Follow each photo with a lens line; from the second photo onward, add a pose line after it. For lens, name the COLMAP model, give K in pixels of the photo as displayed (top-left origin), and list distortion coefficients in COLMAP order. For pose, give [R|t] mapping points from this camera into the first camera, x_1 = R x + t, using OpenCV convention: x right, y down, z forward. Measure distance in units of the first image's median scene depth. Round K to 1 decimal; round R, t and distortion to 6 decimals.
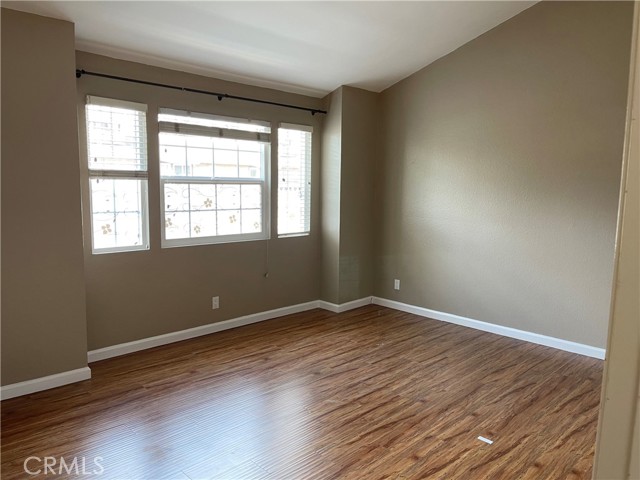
lens RADIAL K [[490.4, 0, 319.9], [0, 490.4, 240.3], [0, 0, 1]] dist [0.043060, 0.004810]
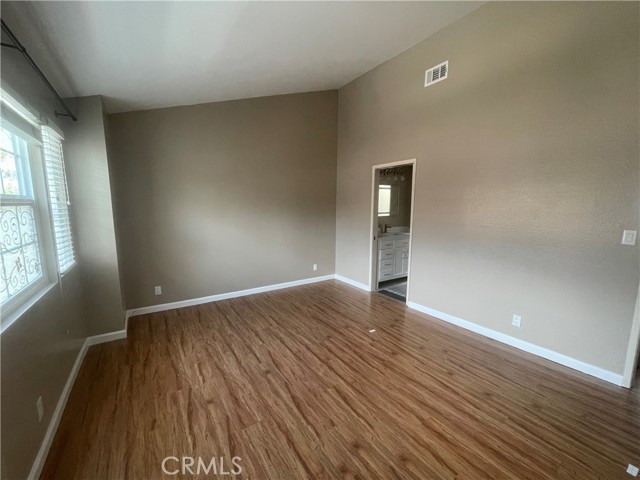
lens RADIAL K [[258.1, 0, 319.3], [0, 258.1, 241.6], [0, 0, 1]] dist [0.000846, 0.000062]
pose [[0.197329, -0.151415, 0.968574, -0.481641], [0.115098, 0.984745, 0.130494, -0.083892], [-0.973557, 0.085731, 0.211747, 0.686464]]
